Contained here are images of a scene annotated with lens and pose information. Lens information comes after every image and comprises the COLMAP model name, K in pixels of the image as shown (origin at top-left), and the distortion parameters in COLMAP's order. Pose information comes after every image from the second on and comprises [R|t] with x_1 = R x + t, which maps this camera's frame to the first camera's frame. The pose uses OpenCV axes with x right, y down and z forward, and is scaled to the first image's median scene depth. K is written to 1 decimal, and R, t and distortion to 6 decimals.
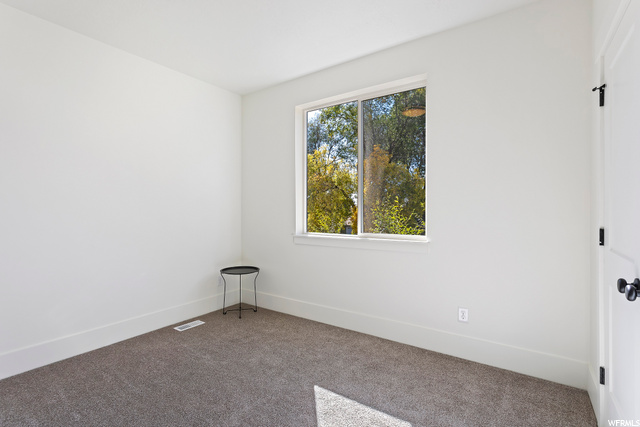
lens RADIAL K [[308.1, 0, 316.6], [0, 308.1, 211.2], [0, 0, 1]] dist [0.016825, 0.002079]
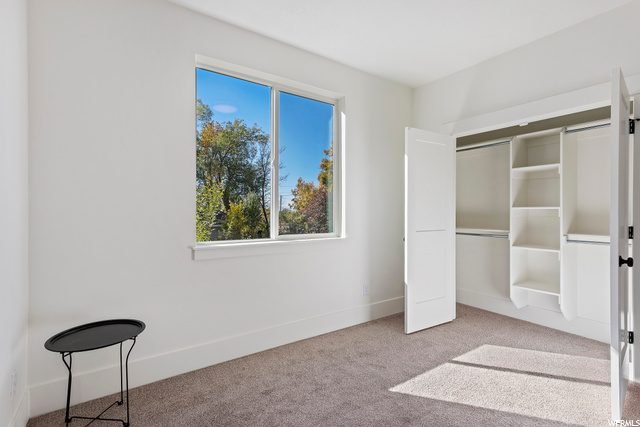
lens RADIAL K [[308.1, 0, 320.2], [0, 308.1, 214.3], [0, 0, 1]] dist [0.016825, 0.002079]
pose [[0.342049, 0.003456, 0.939676, -0.717703], [-0.000215, 0.999993, -0.003599, 0.012100], [-0.939682, 0.001029, 0.342048, 0.626166]]
